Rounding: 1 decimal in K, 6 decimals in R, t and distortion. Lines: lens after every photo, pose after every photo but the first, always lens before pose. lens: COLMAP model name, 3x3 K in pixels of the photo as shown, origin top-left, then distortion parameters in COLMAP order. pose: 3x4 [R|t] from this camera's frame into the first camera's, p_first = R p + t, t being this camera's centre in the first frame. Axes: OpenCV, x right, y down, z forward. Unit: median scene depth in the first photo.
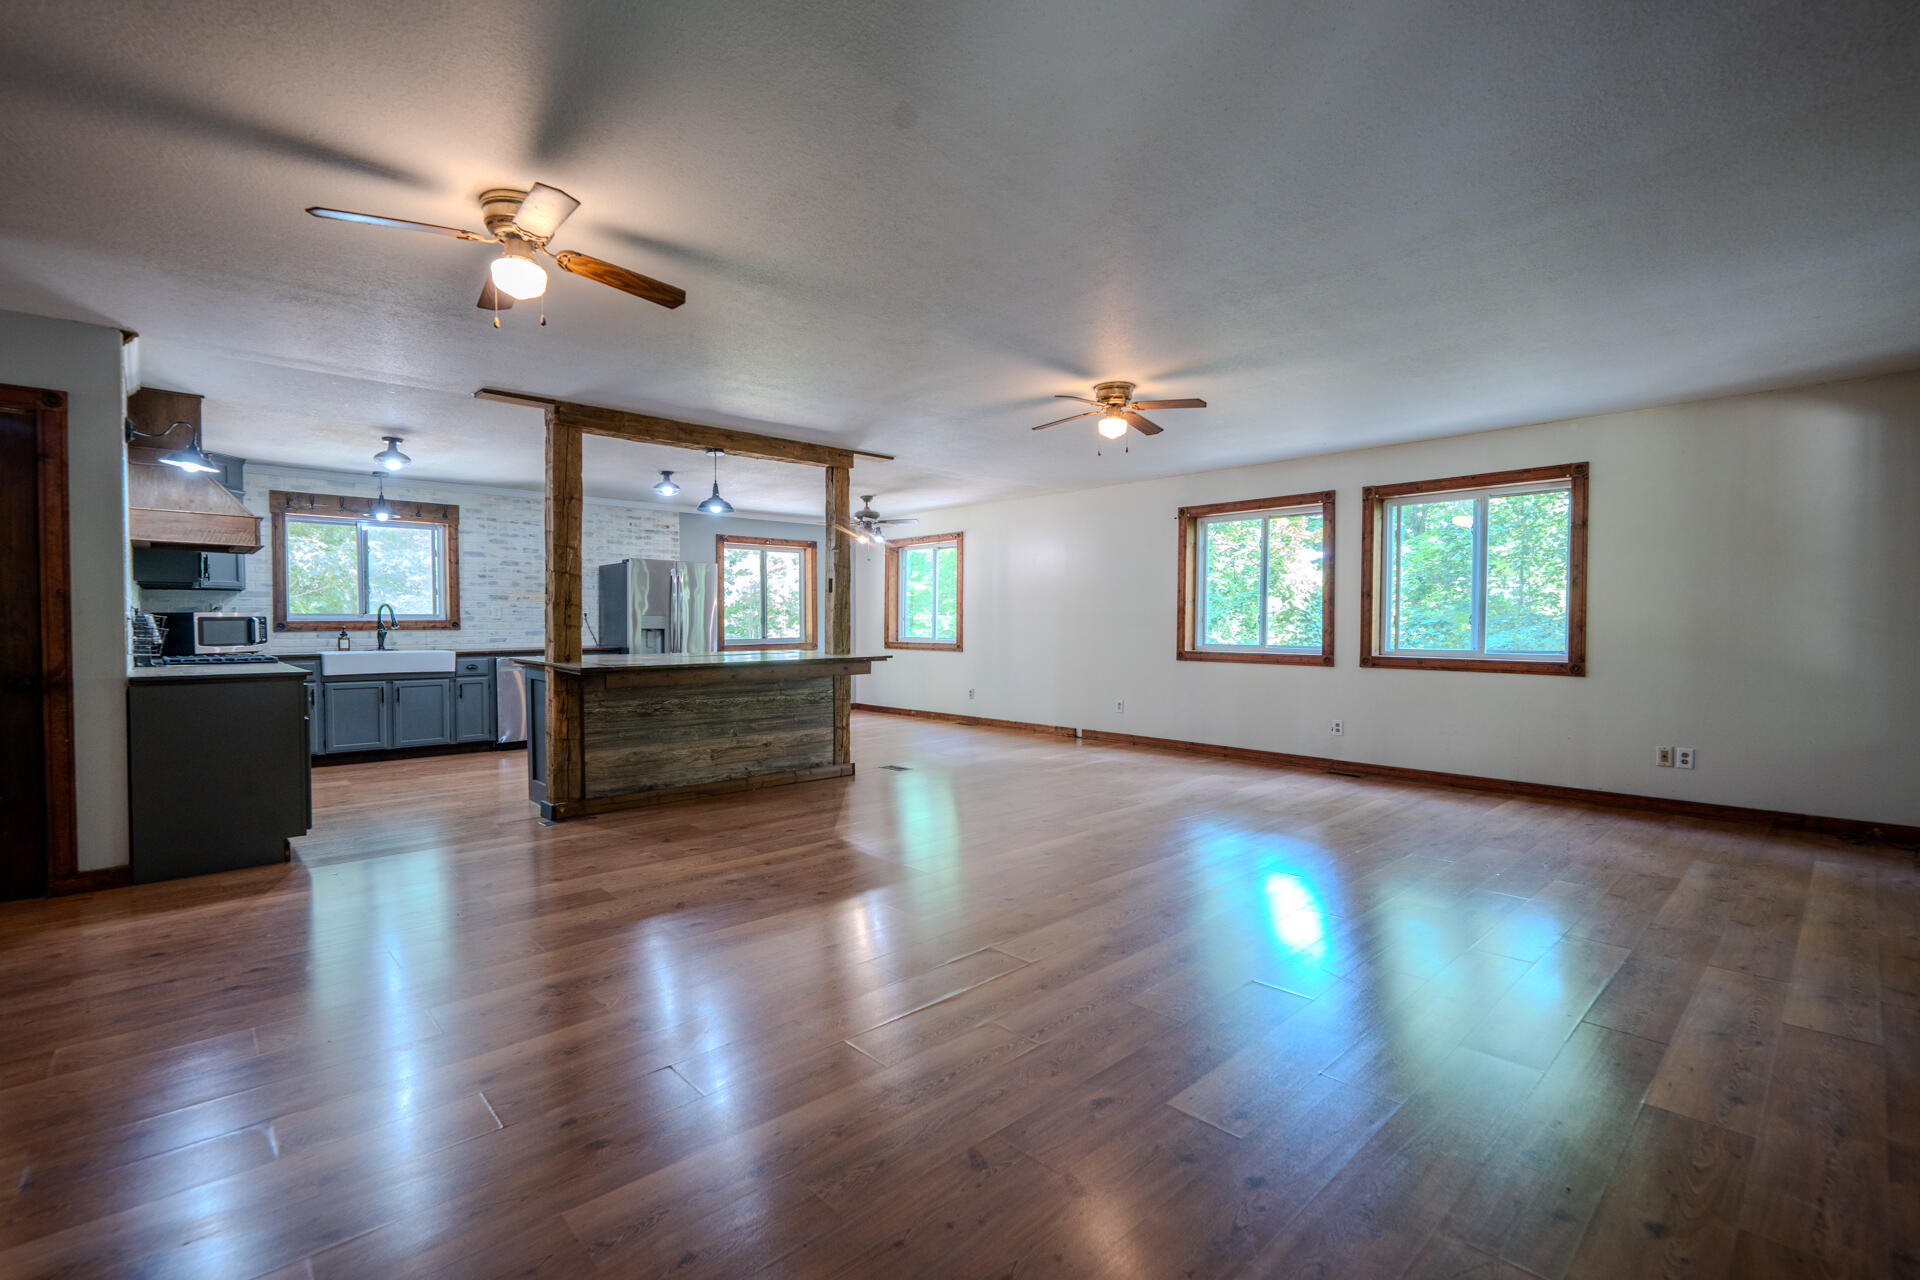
lens RADIAL K [[841.9, 0, 953.3], [0, 841.9, 646.6], [0, 0, 1]] dist [0.000457, -0.000116]
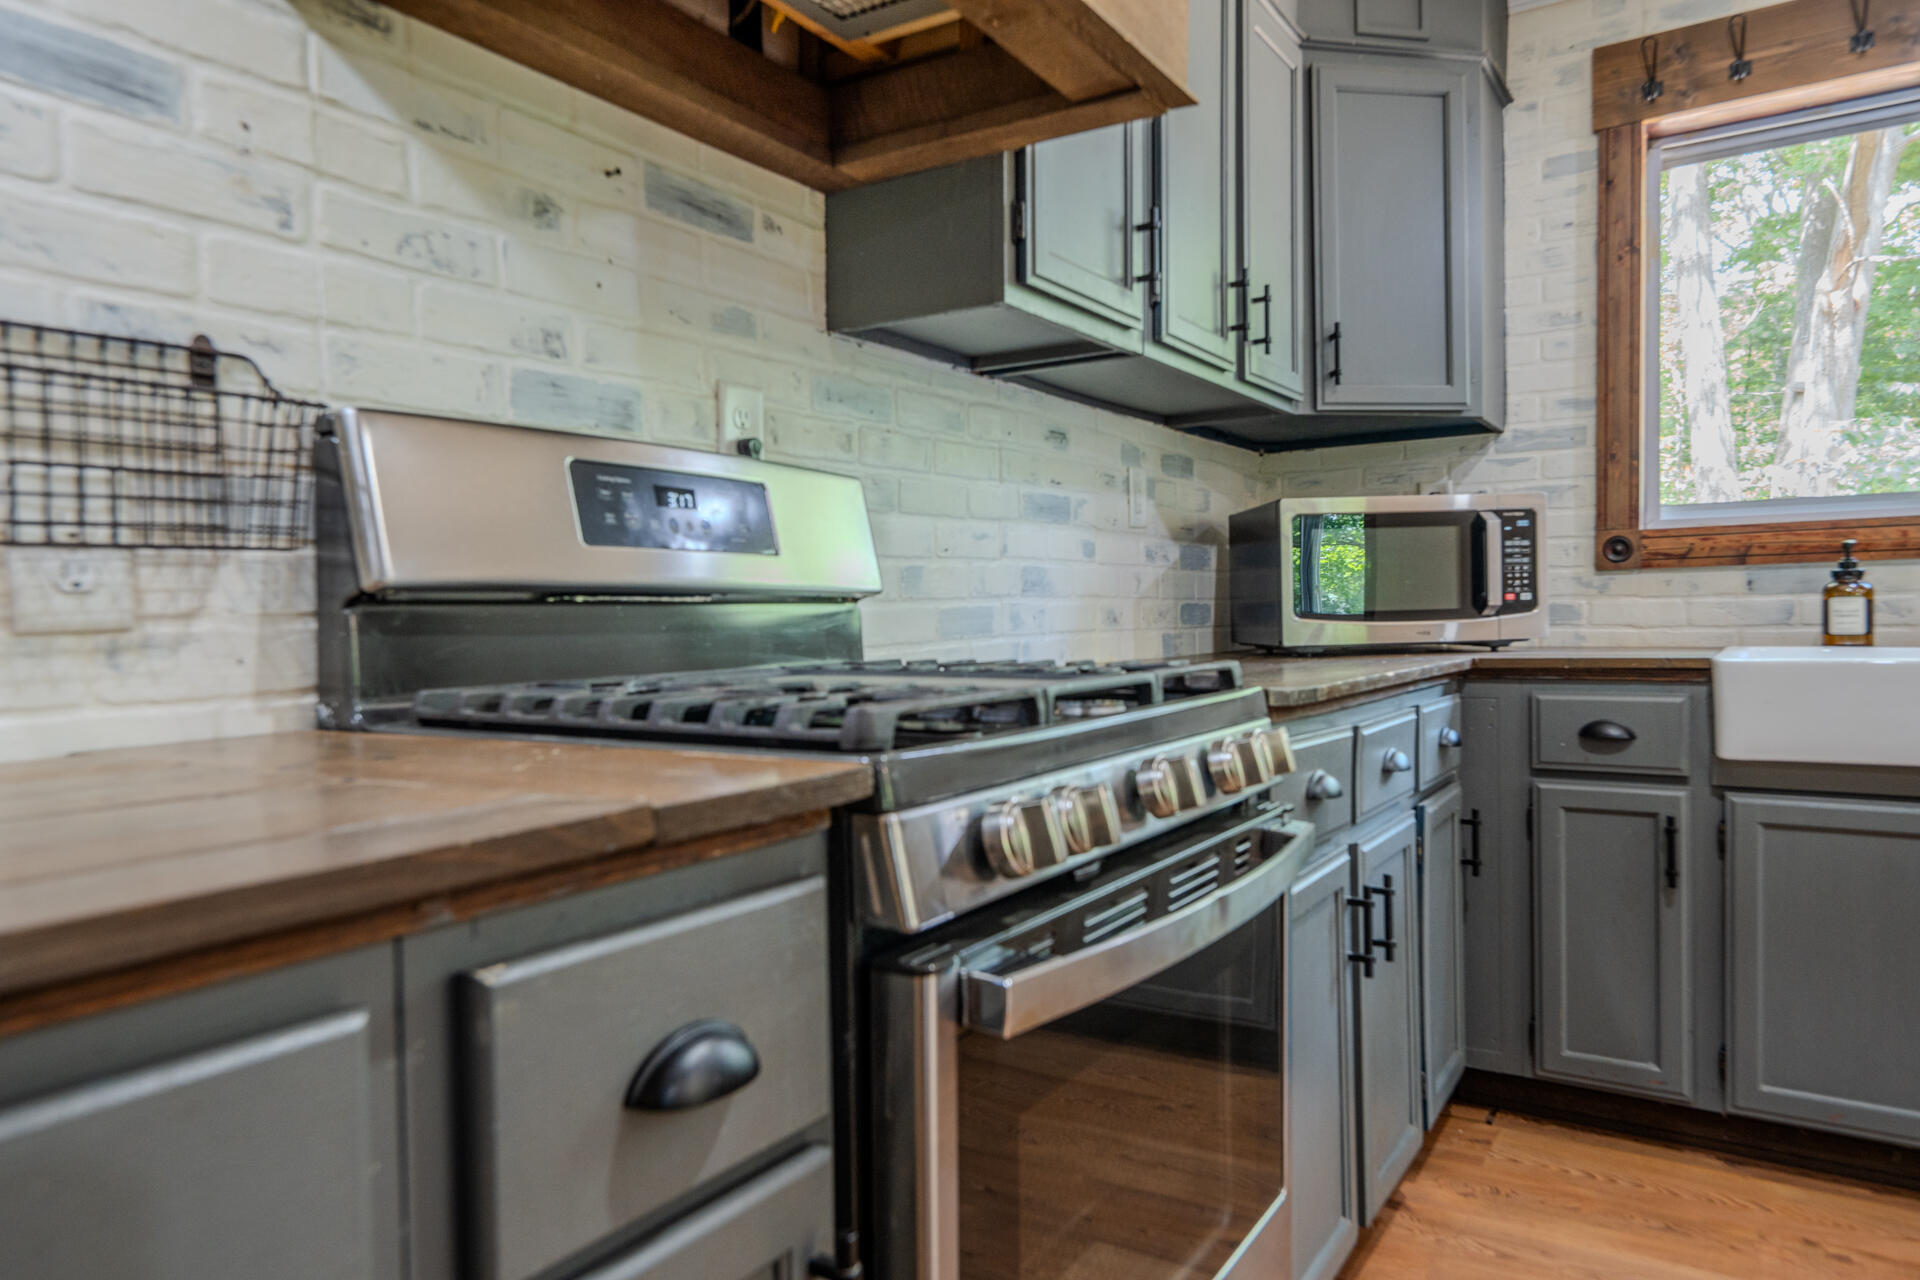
lens RADIAL K [[1239.2, 0, 956.3], [0, 1239.2, 647.7], [0, 0, 1]] dist [0.006350, 0.000888]
pose [[0.233344, 0.022348, -0.972137, -0.535416], [-0.010912, 0.999733, 0.020363, 0.001599], [0.972333, 0.005857, 0.233526, 0.814870]]
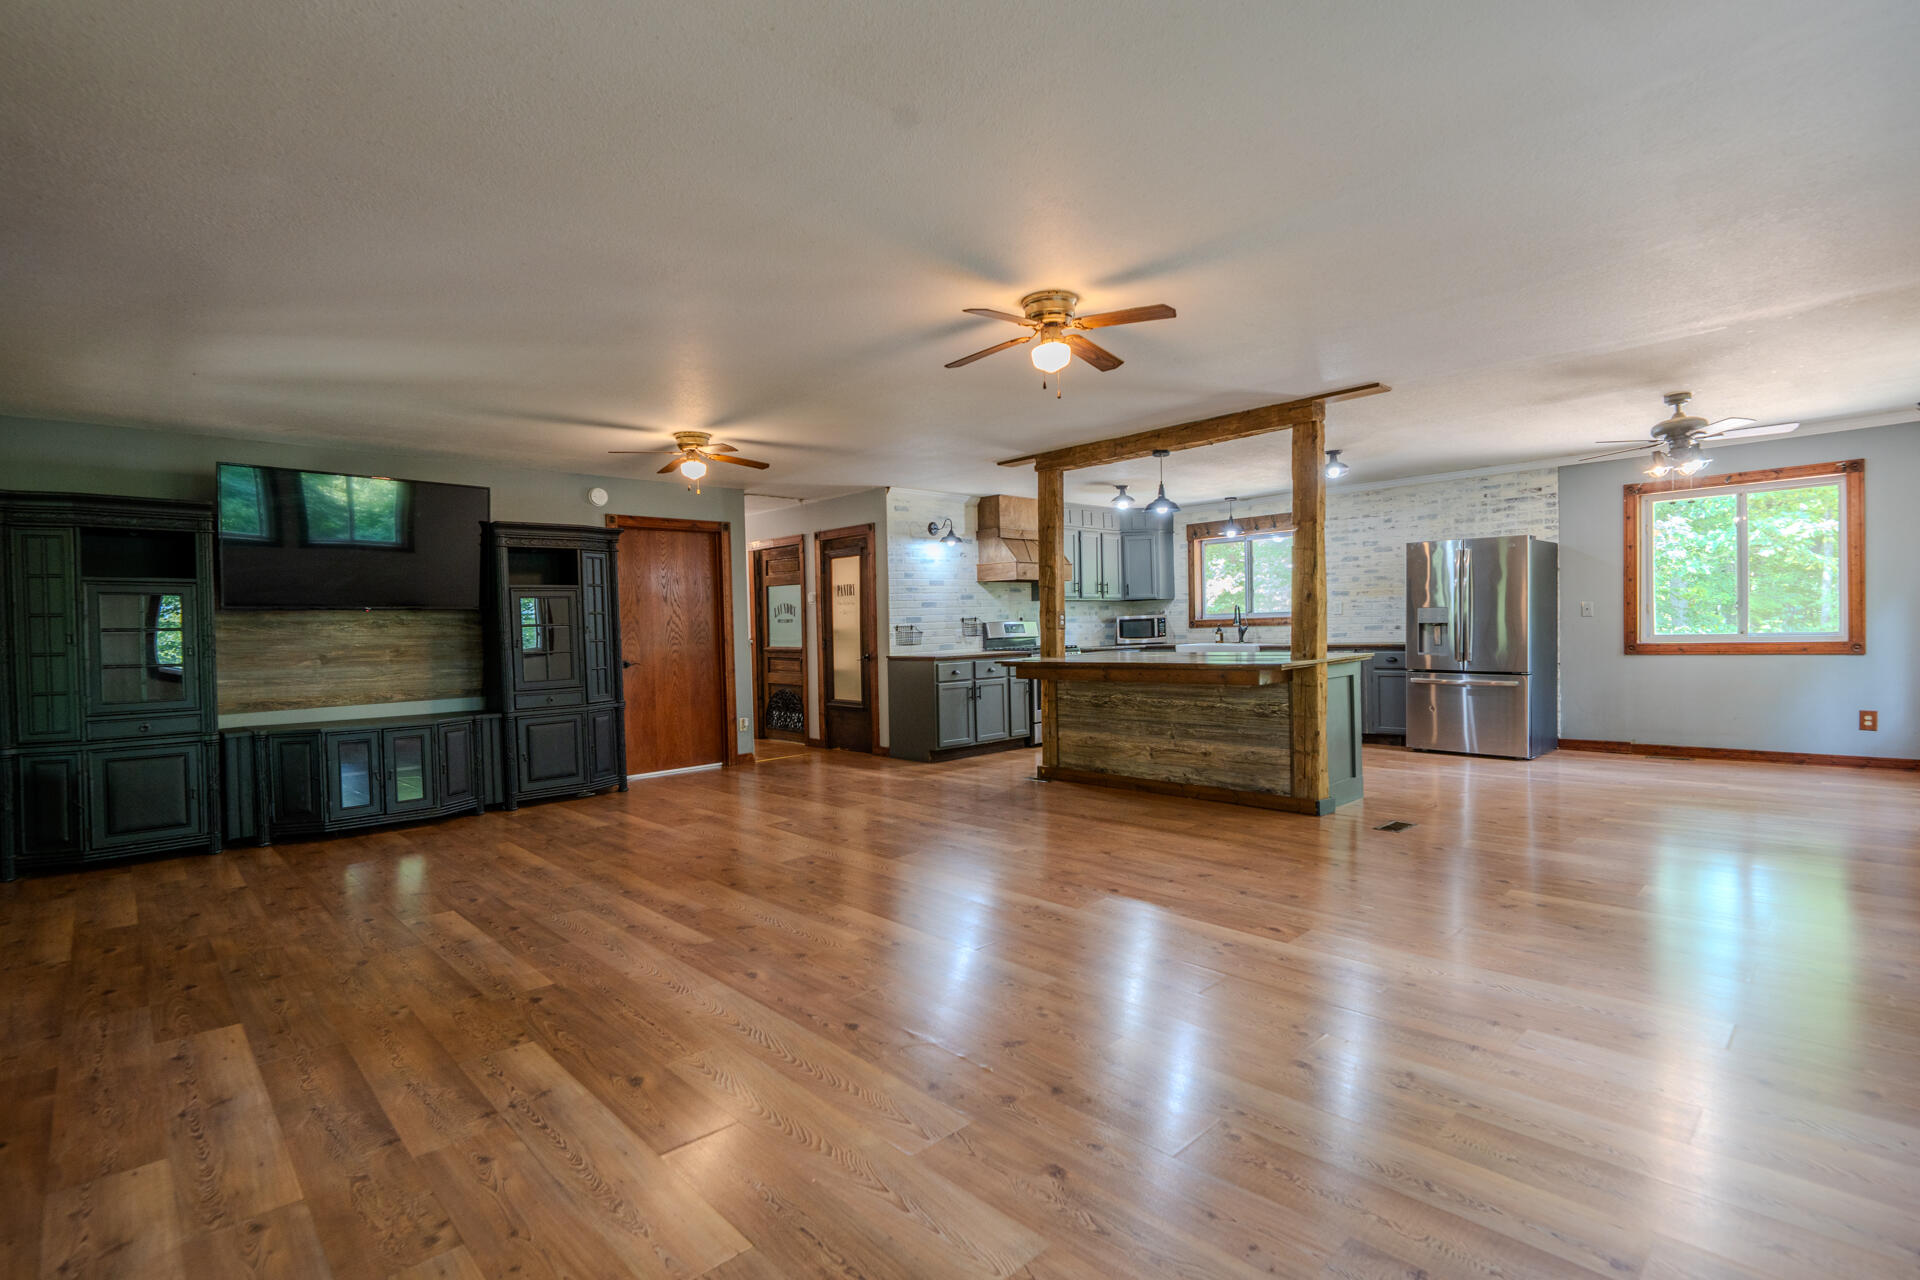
lens RADIAL K [[899.0, 0, 962.1], [0, 899.0, 646.5], [0, 0, 1]] dist [0.001721, -0.000139]
pose [[0.016423, 0.022737, -0.999607, 0.746584], [-0.003875, 0.999735, 0.022676, -0.022524], [0.999858, 0.003501, 0.016507, 0.705388]]
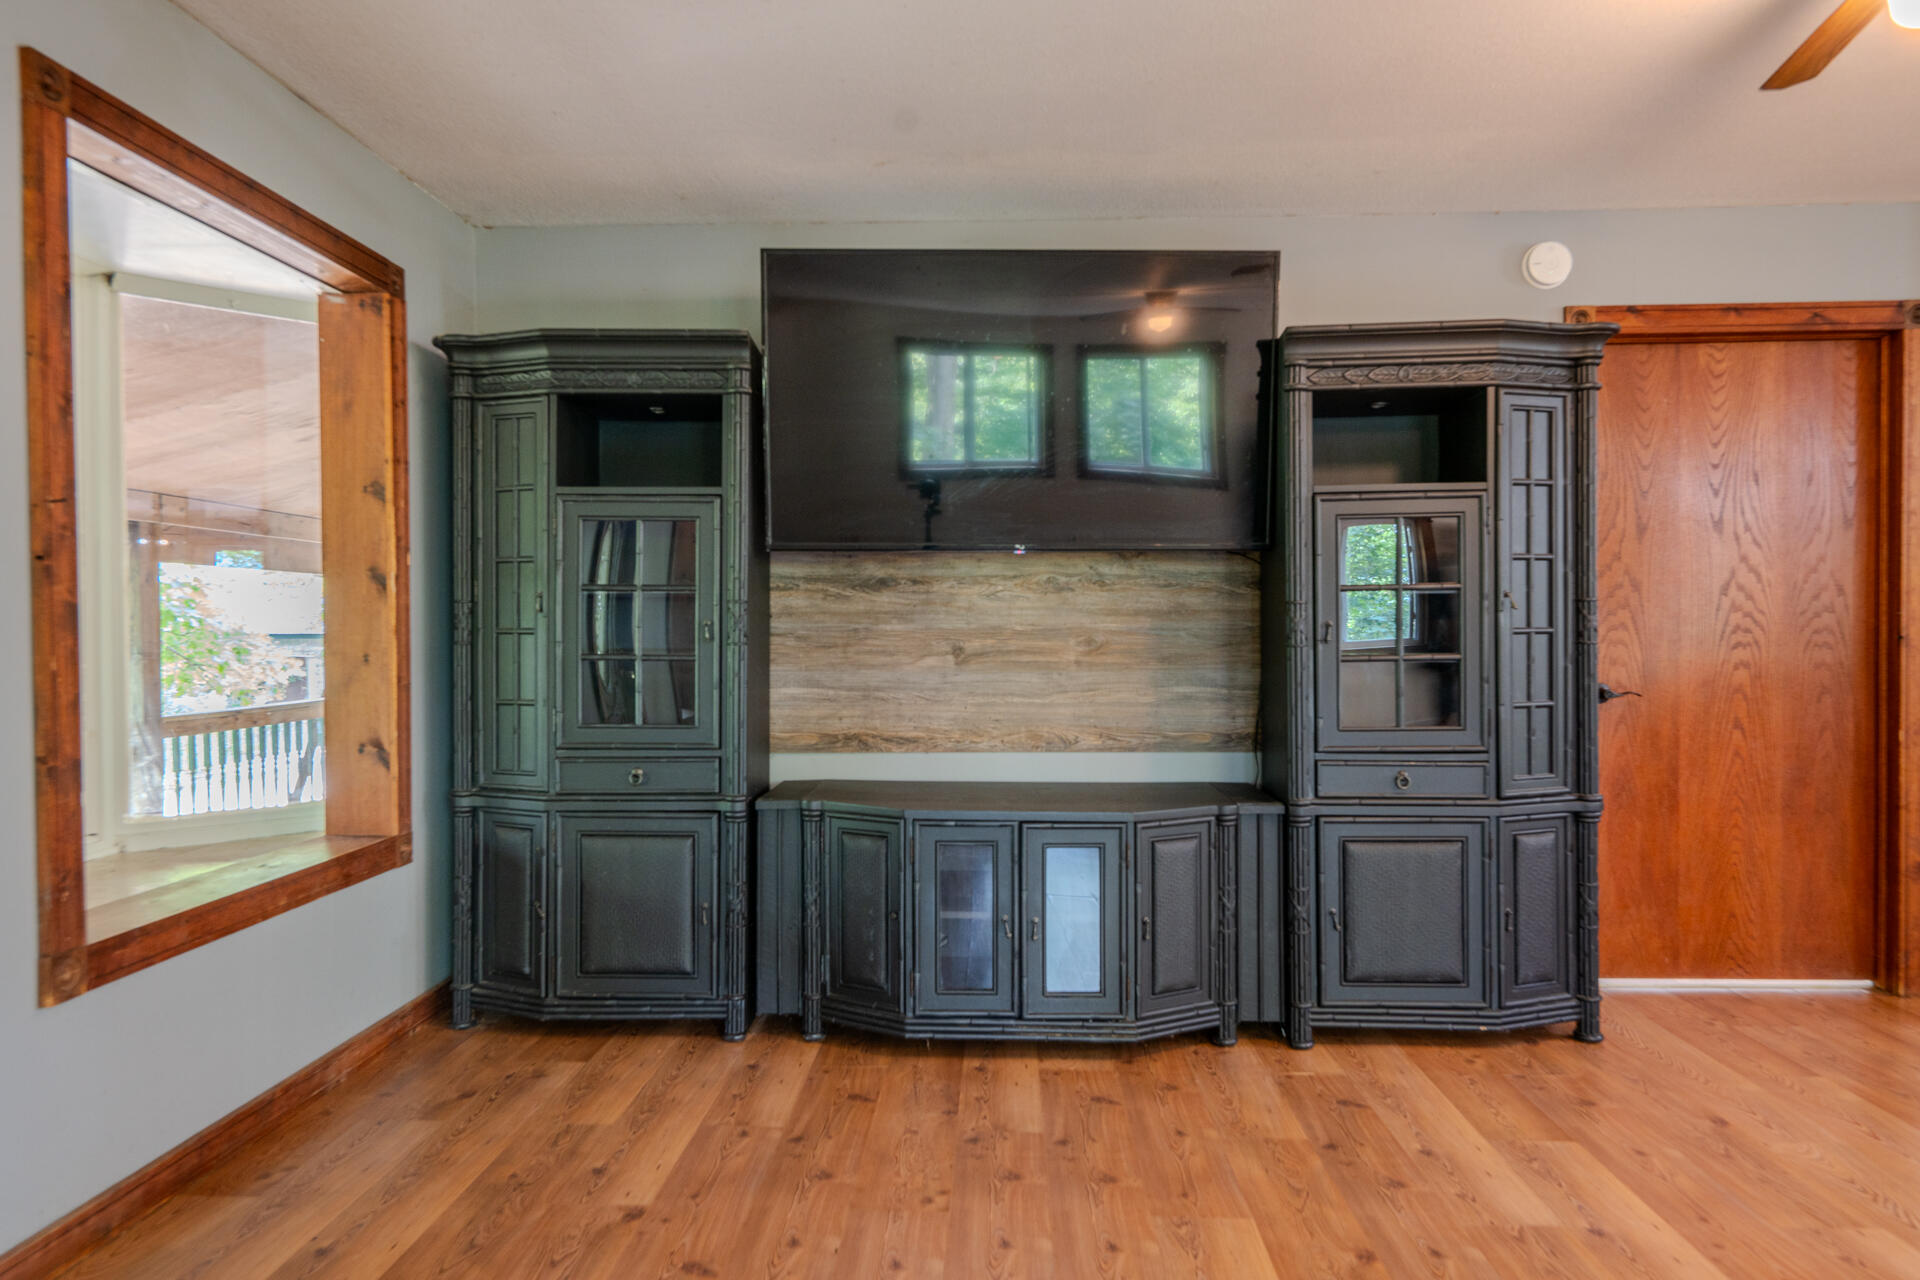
lens RADIAL K [[1239.2, 0, 956.3], [0, 1239.2, 647.7], [0, 0, 1]] dist [0.006350, 0.000888]
pose [[-0.713087, 0.018026, -0.700843, 0.222556], [-0.016130, 0.998983, 0.042107, -0.015208], [0.700890, 0.041331, -0.712071, 0.496411]]
